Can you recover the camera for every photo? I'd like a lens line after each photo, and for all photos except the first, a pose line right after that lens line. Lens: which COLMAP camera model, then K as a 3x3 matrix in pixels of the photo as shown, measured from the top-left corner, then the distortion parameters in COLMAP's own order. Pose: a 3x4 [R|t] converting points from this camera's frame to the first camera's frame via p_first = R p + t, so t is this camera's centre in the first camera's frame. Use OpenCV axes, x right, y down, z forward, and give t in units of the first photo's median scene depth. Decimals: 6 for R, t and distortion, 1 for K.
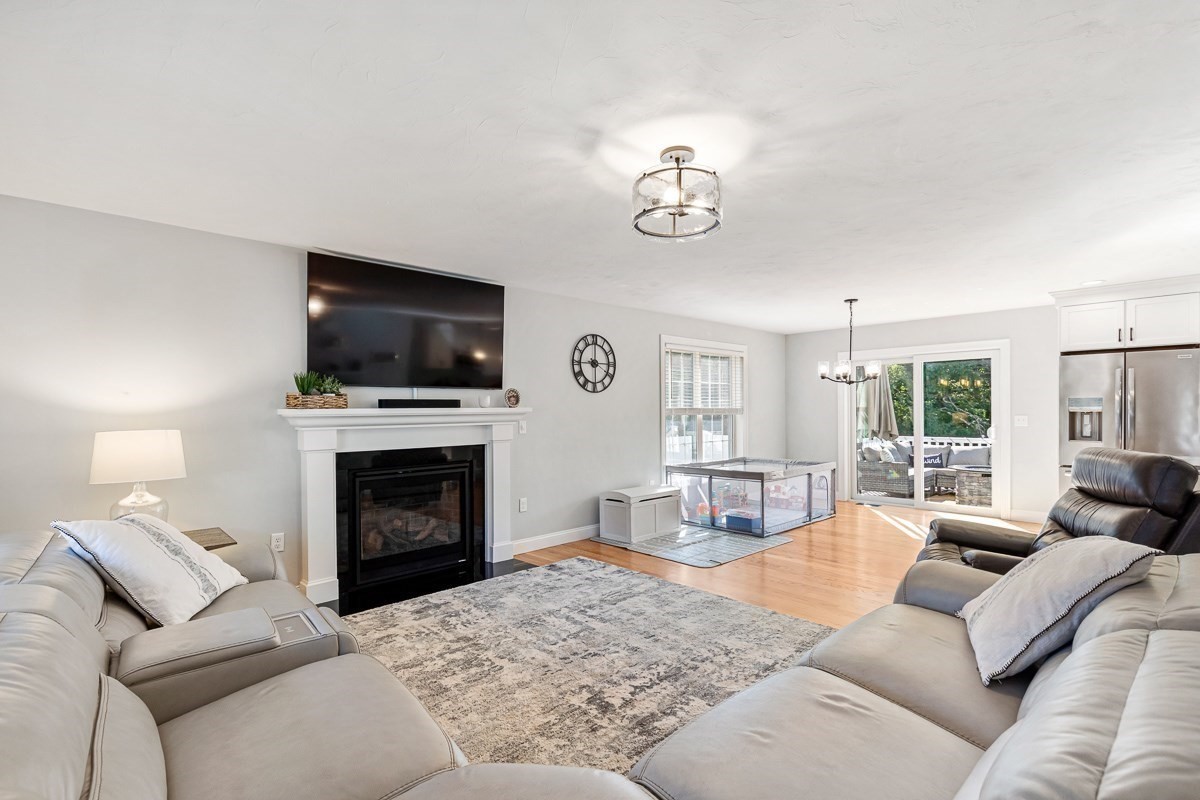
lens RADIAL K [[548.8, 0, 601.7], [0, 548.8, 417.0], [0, 0, 1]] dist [0.012181, -0.000011]
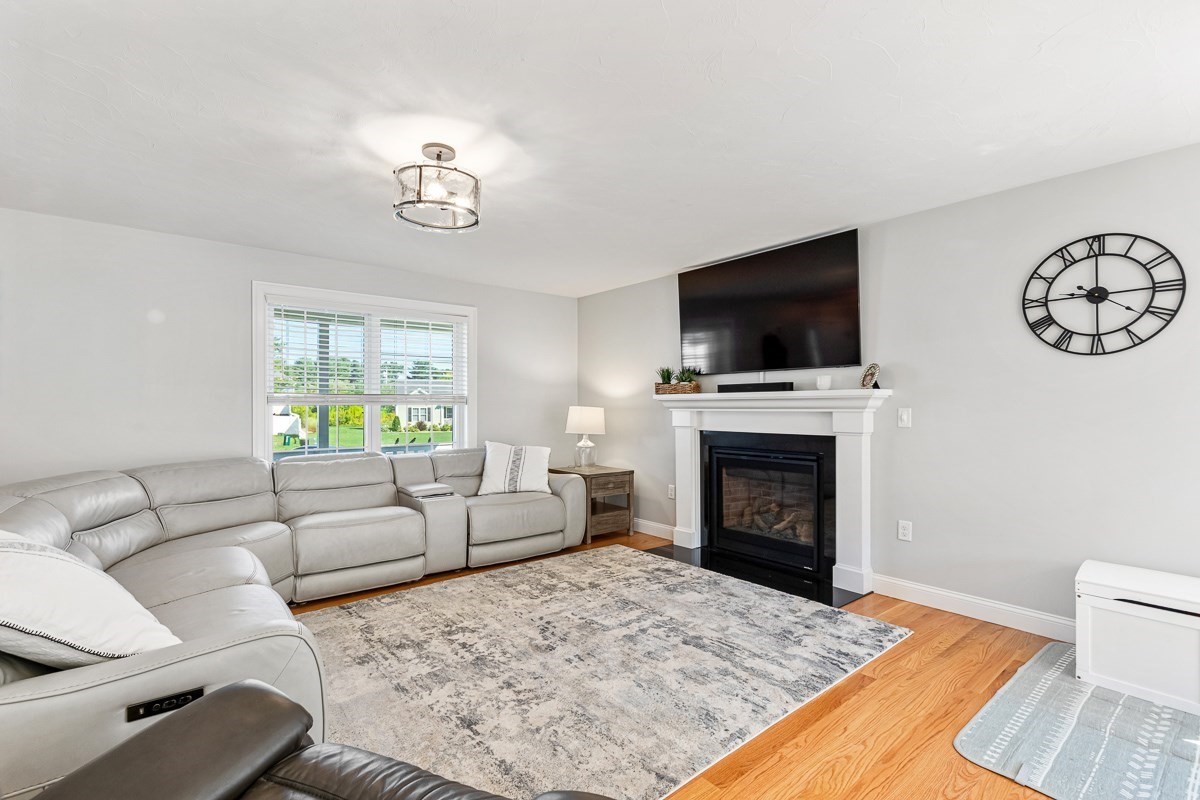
lens RADIAL K [[548.8, 0, 601.7], [0, 548.8, 417.0], [0, 0, 1]] dist [0.012181, -0.000011]
pose [[-0.064504, 0.036162, -0.997262, 0.714500], [-0.007098, 0.999301, 0.036696, -0.006432], [0.997892, 0.009446, -0.064202, 0.836070]]
